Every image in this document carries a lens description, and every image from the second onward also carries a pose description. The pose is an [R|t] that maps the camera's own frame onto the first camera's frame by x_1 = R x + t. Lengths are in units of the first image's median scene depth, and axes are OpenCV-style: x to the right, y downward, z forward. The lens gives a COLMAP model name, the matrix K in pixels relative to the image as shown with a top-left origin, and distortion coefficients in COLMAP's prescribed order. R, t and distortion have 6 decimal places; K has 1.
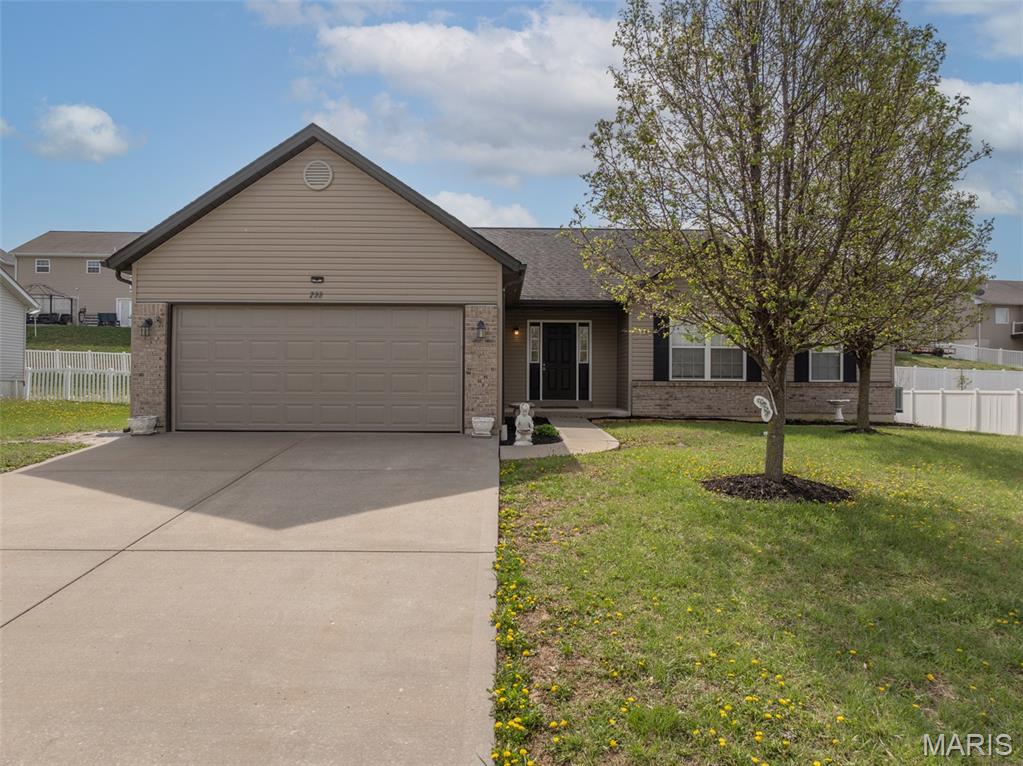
lens RADIAL K [[714.4, 0, 511.5], [0, 714.4, 383.0], [0, 0, 1]] dist [-0.032694, -0.000550]
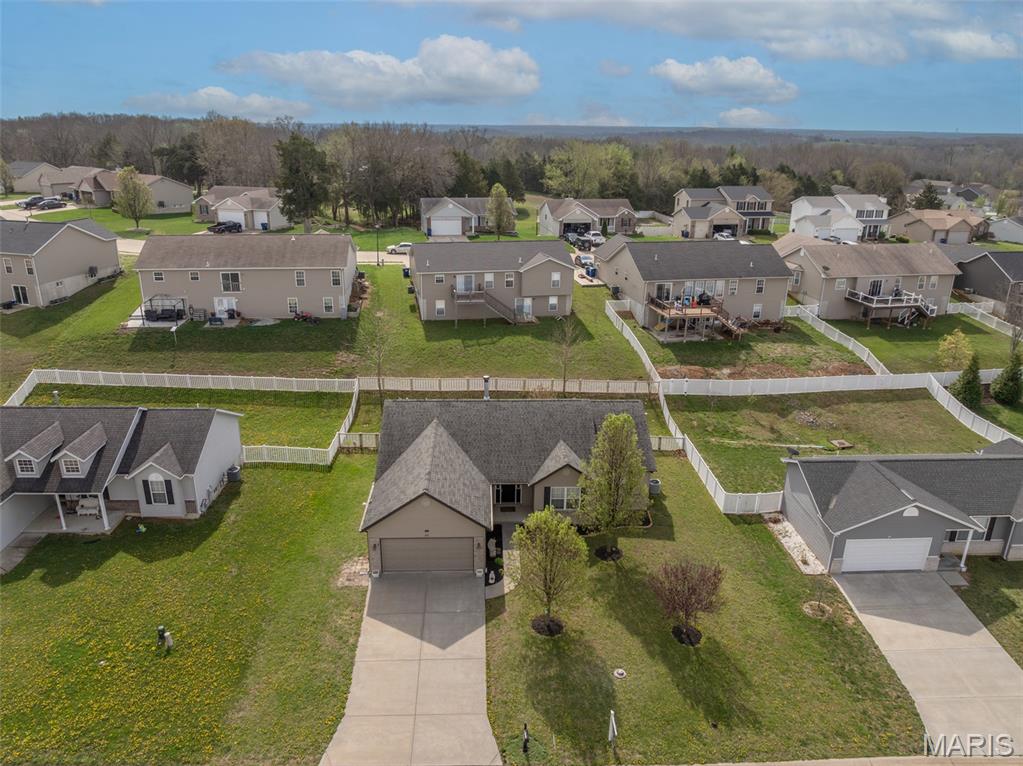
lens RADIAL K [[714.4, 0, 511.5], [0, 714.4, 383.0], [0, 0, 1]] dist [-0.032694, -0.000550]
pose [[0.999528, -0.002889, 0.030586, 0.008721], [-0.007827, 0.938773, 0.344447, -1.884686], [-0.029709, -0.344524, 0.938307, -1.781673]]
